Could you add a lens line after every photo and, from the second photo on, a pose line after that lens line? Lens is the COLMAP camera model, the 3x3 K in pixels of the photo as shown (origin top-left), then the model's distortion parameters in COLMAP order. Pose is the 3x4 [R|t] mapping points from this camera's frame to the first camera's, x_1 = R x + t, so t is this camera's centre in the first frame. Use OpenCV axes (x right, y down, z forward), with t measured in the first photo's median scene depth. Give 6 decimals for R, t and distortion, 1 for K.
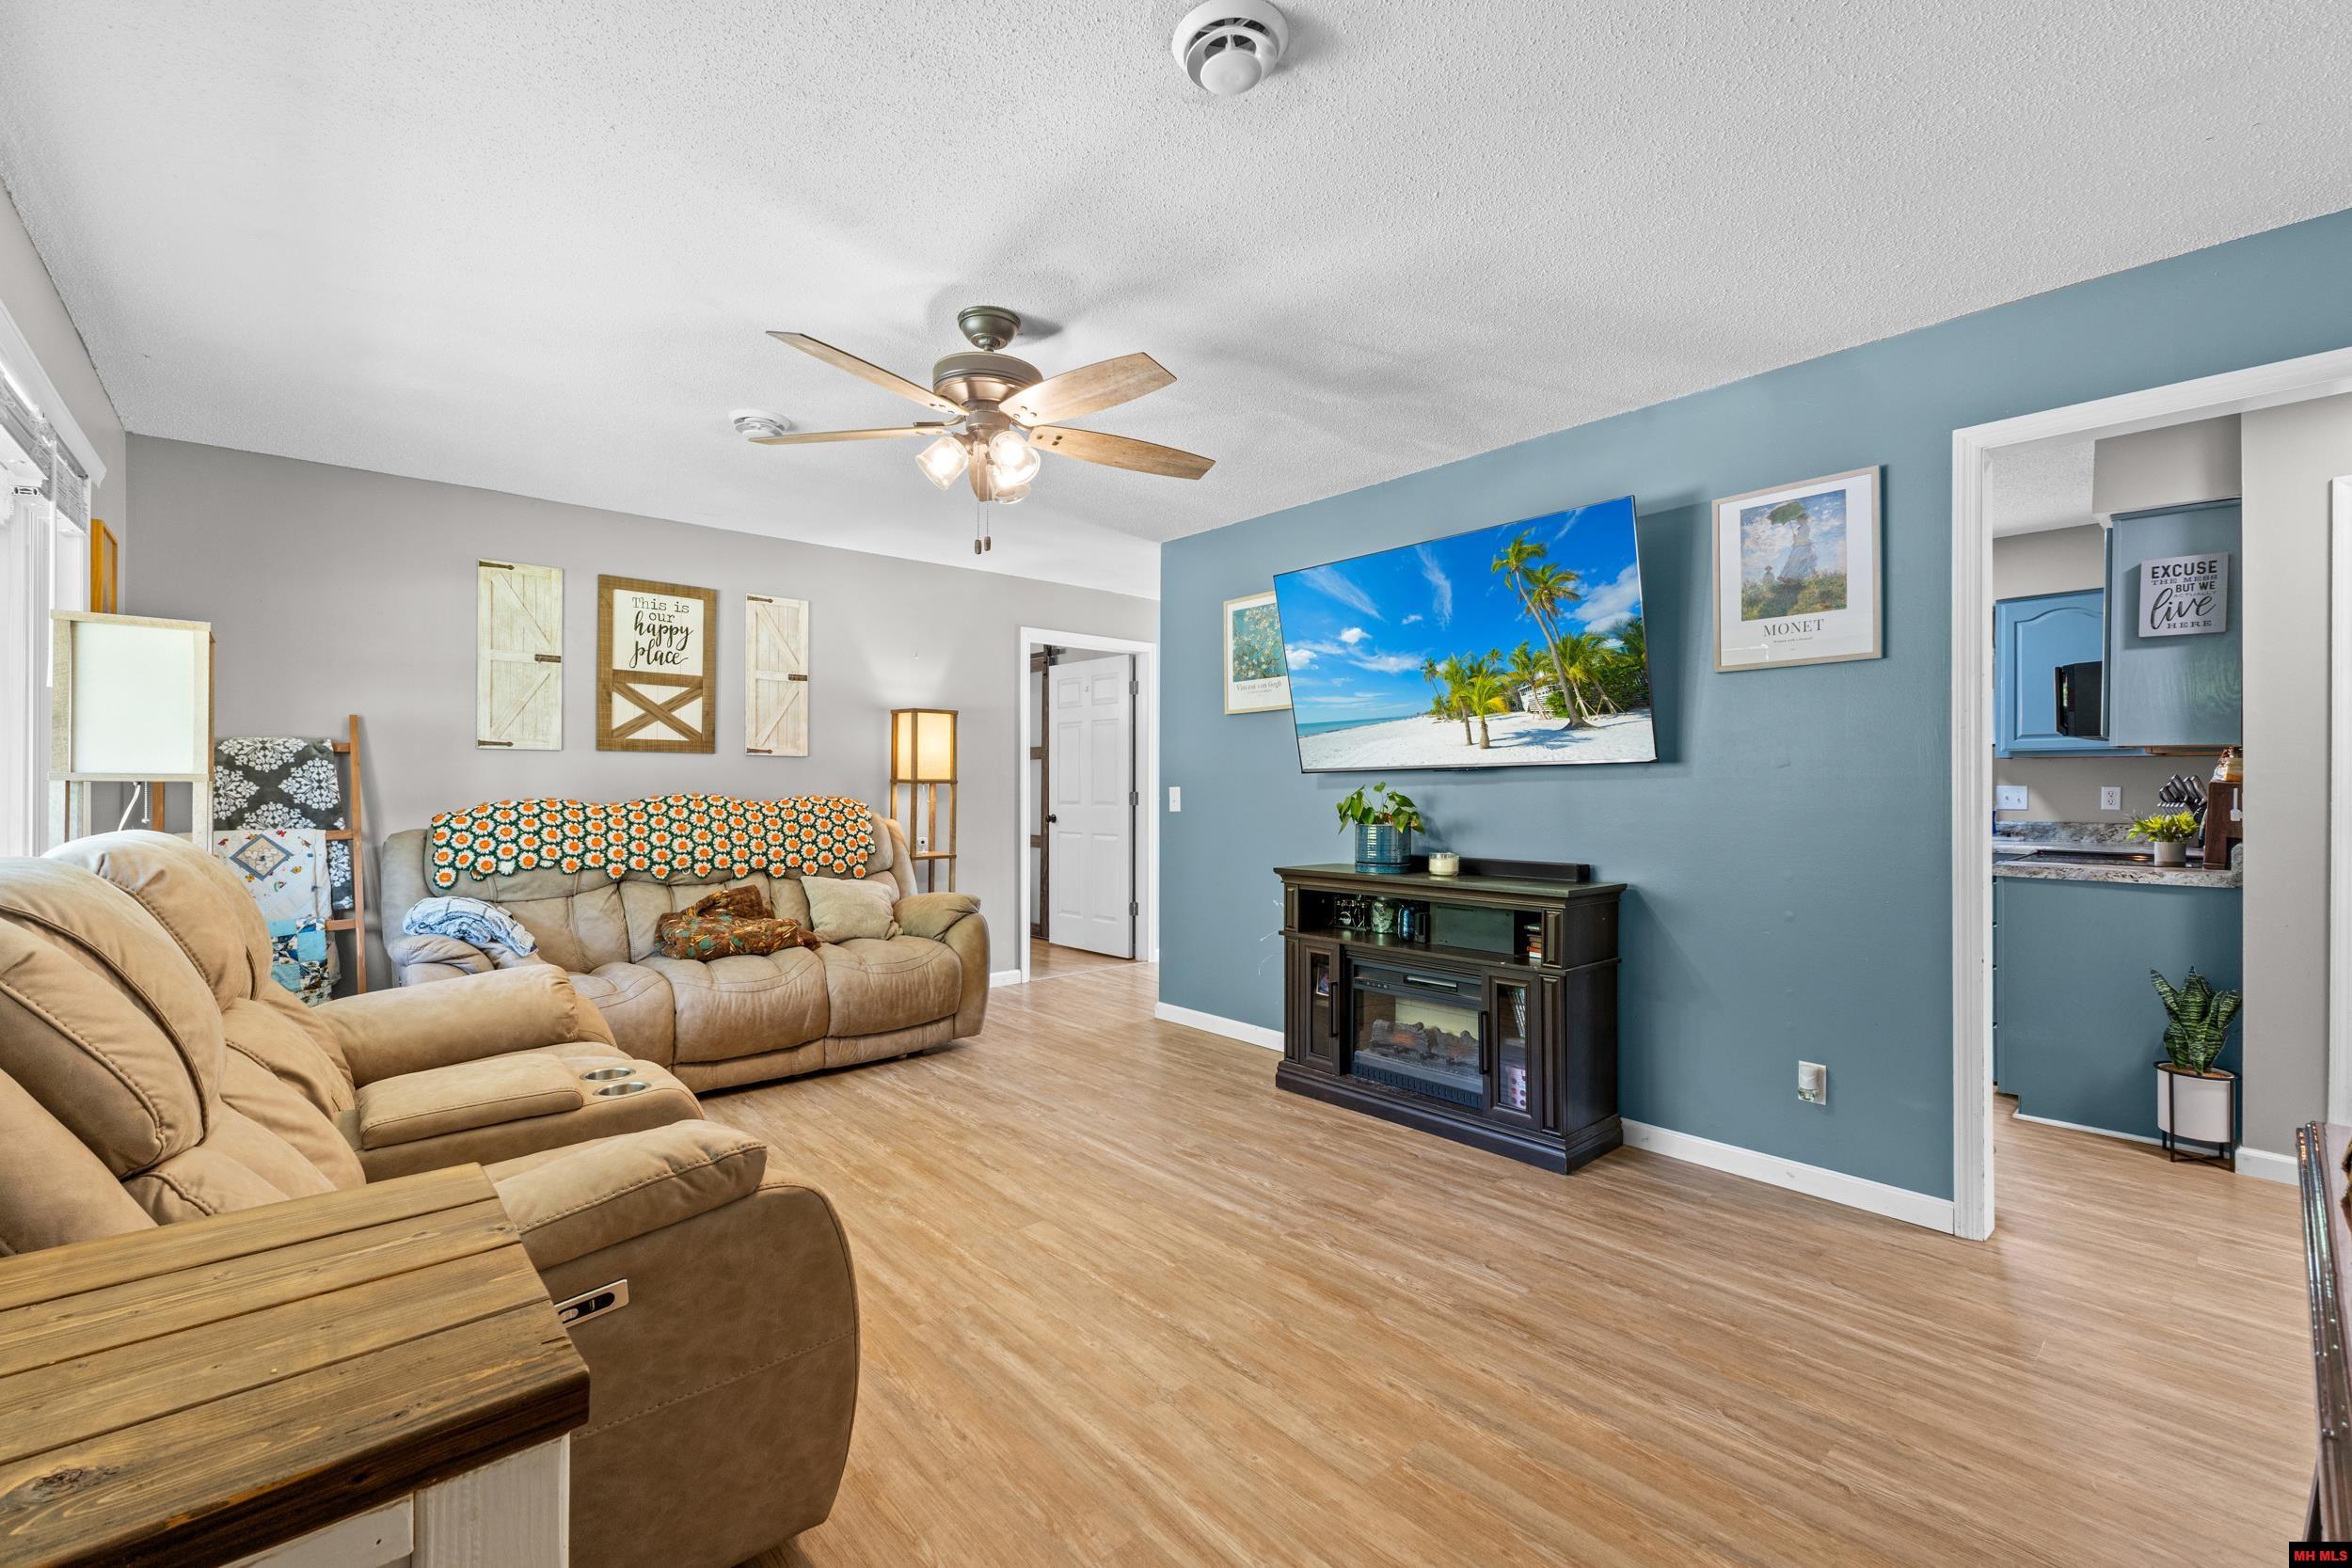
lens RADIAL K [[991.2, 0, 1170.9], [0, 991.2, 789.3], [0, 0, 1]] dist [0.000138, 0.000292]
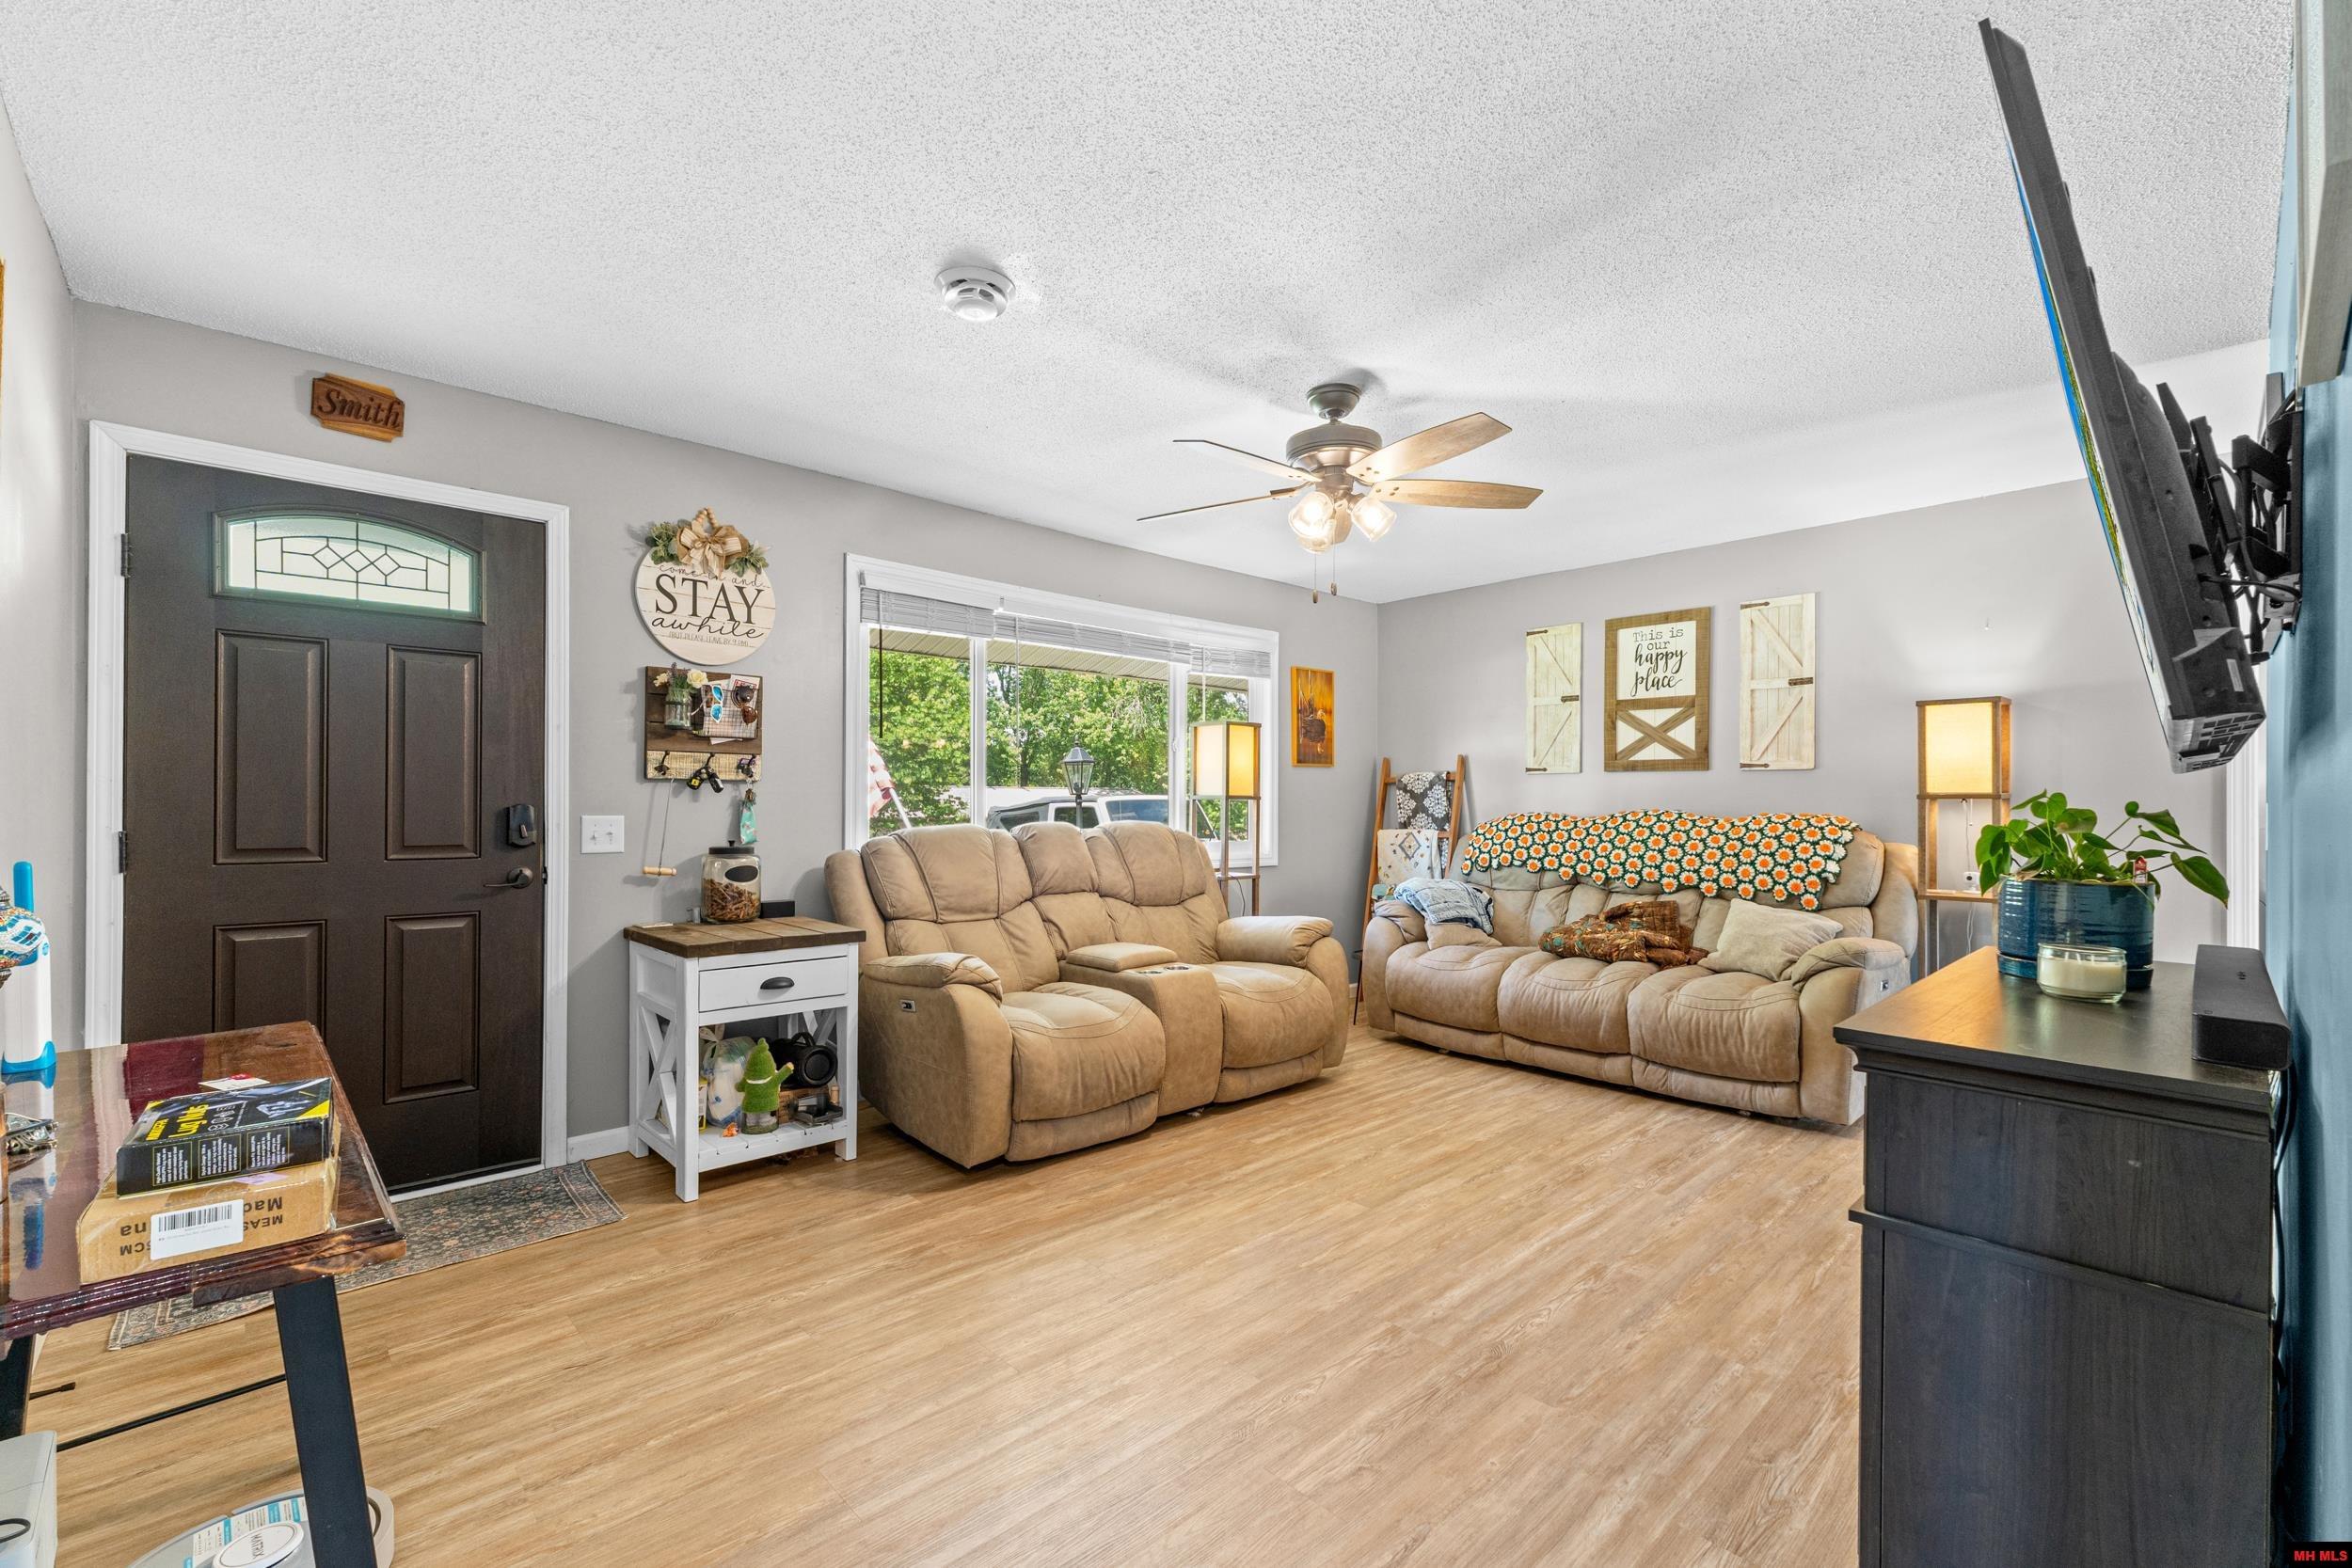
lens RADIAL K [[991.2, 0, 1181.1], [0, 991.2, 804.5], [0, 0, 1]] dist [0.000138, 0.000292]
pose [[0.033468, -0.000010, -0.999440, 0.648787], [-0.004854, 0.999988, -0.000172, 0.001967], [0.999428, 0.004857, 0.033468, 0.531247]]
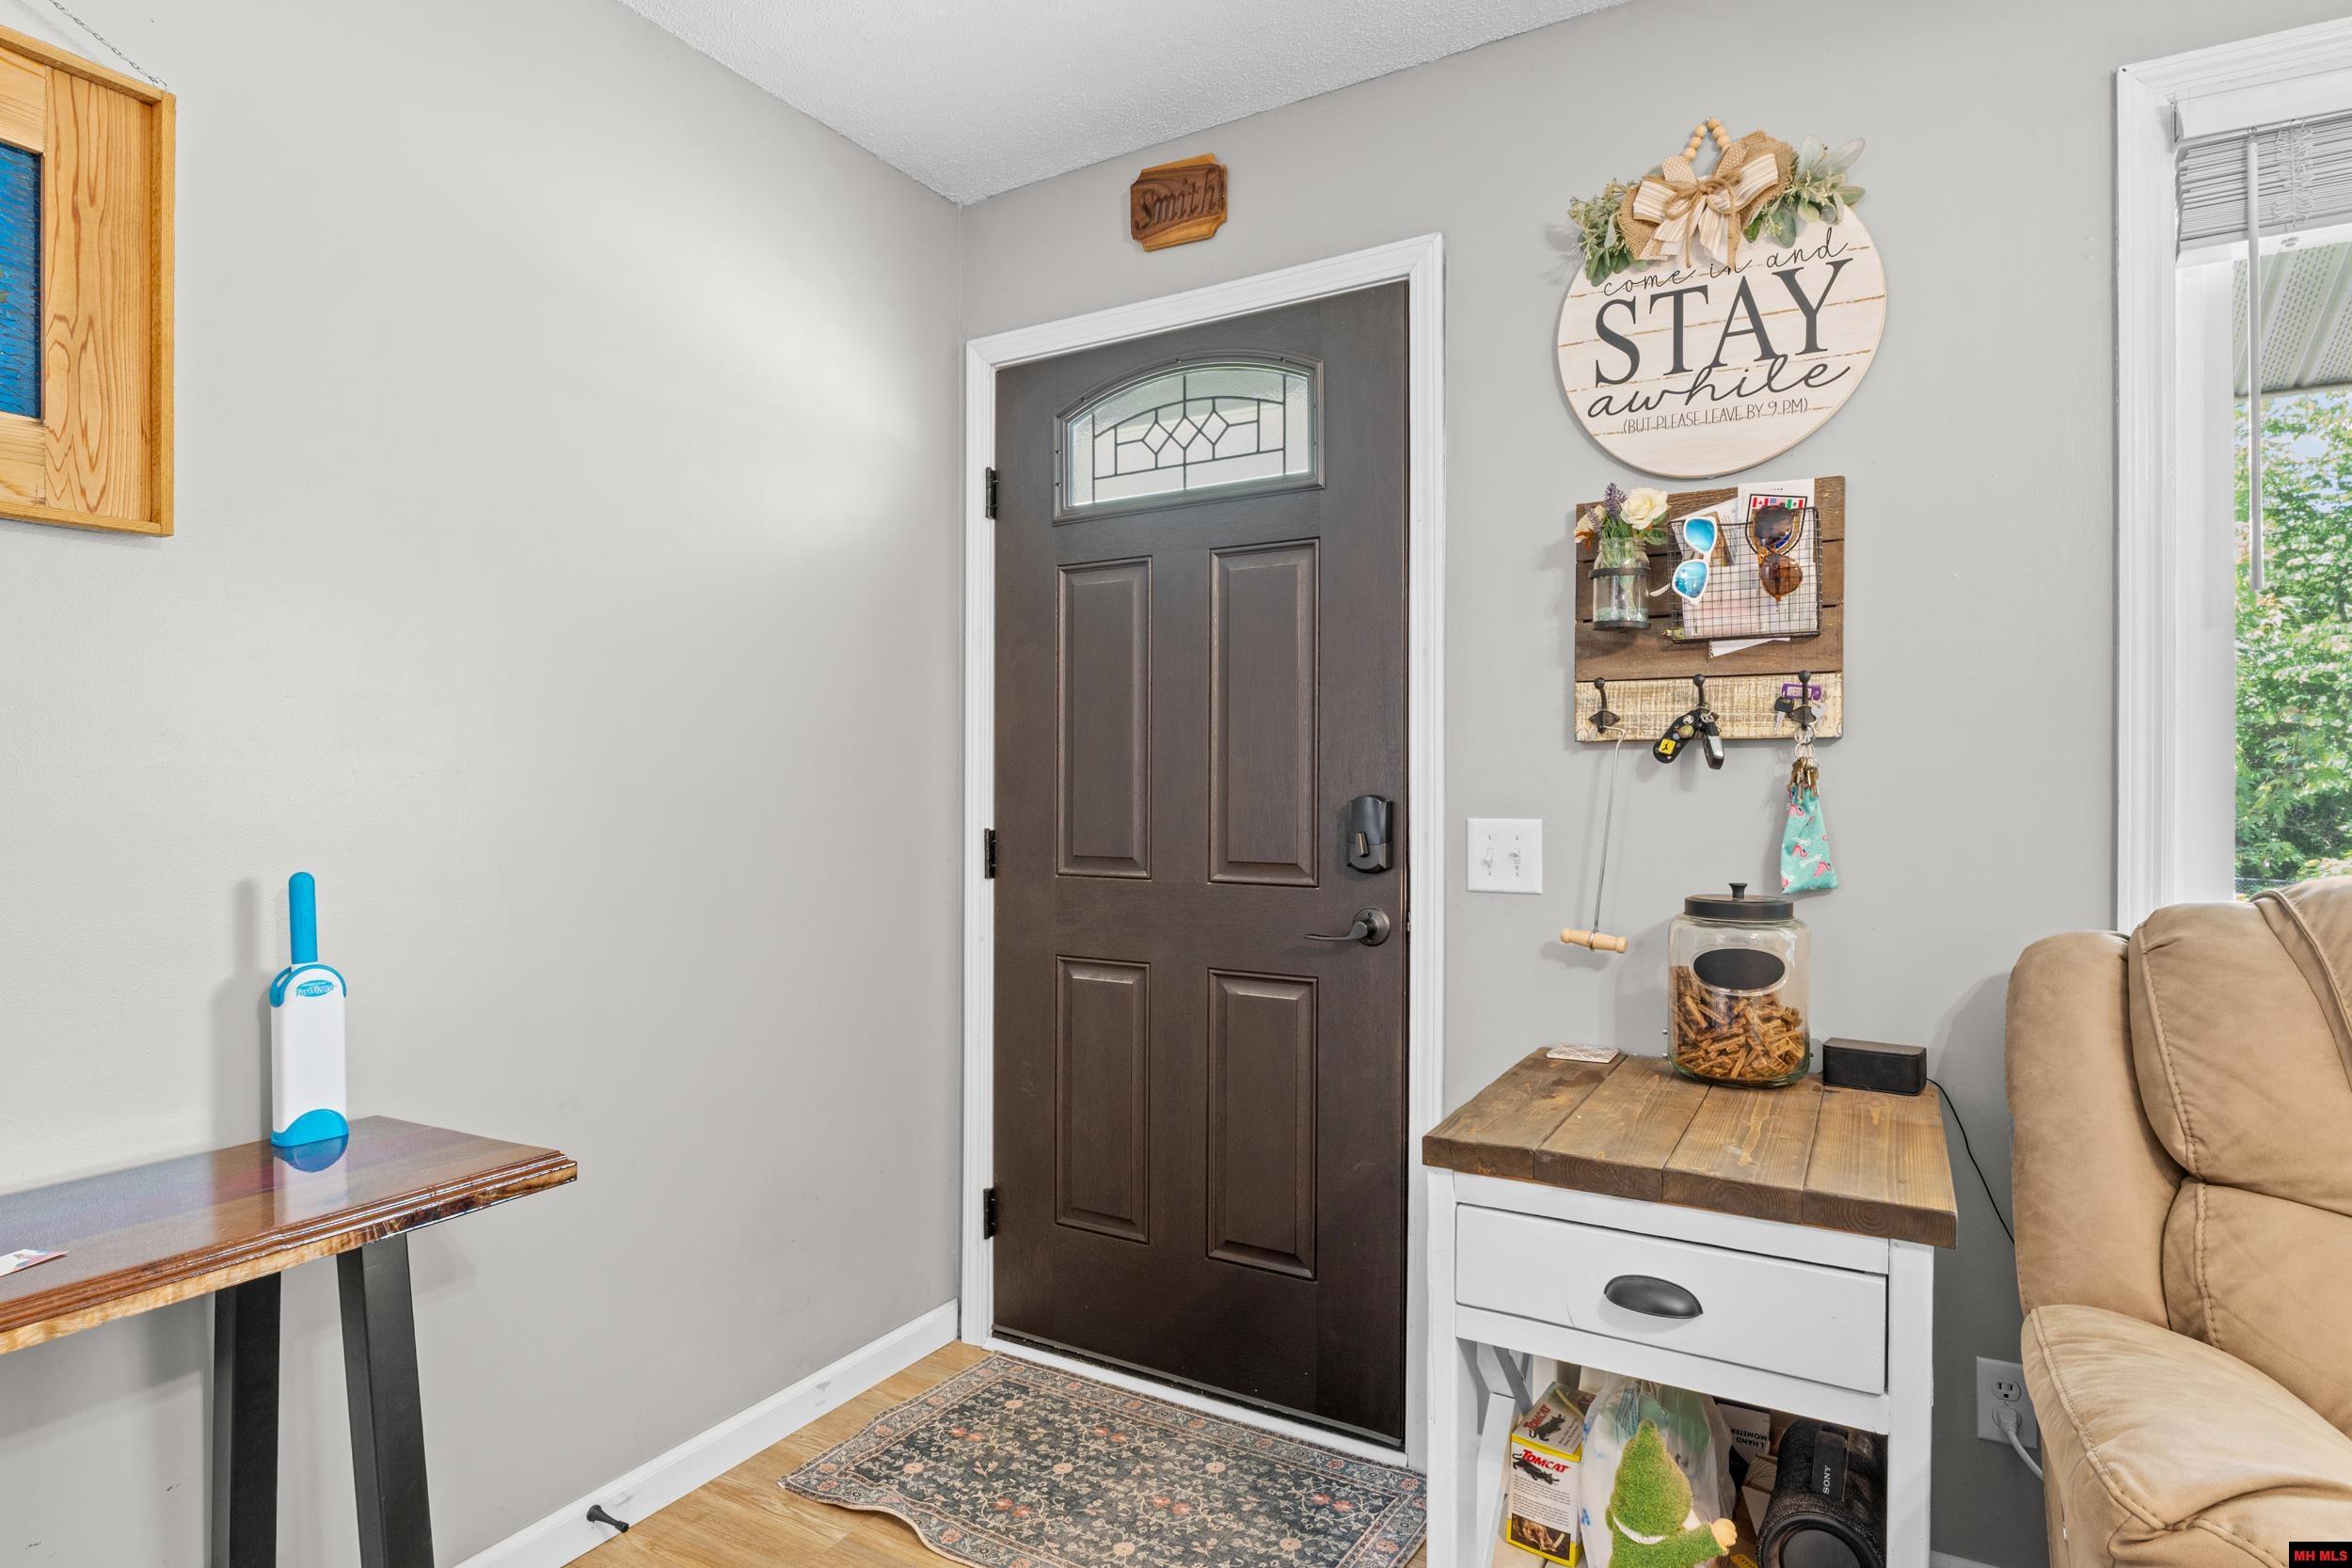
lens RADIAL K [[1240.4, 0, 1177.2], [0, 1240.4, 794.3], [0, 0, 1]] dist [-0.017735, 0.001098]
pose [[-0.947958, -0.002055, -0.318390, 0.088346], [-0.002898, 0.999993, 0.002173, 0.002554], [0.318383, 0.002982, -0.947957, 0.526997]]
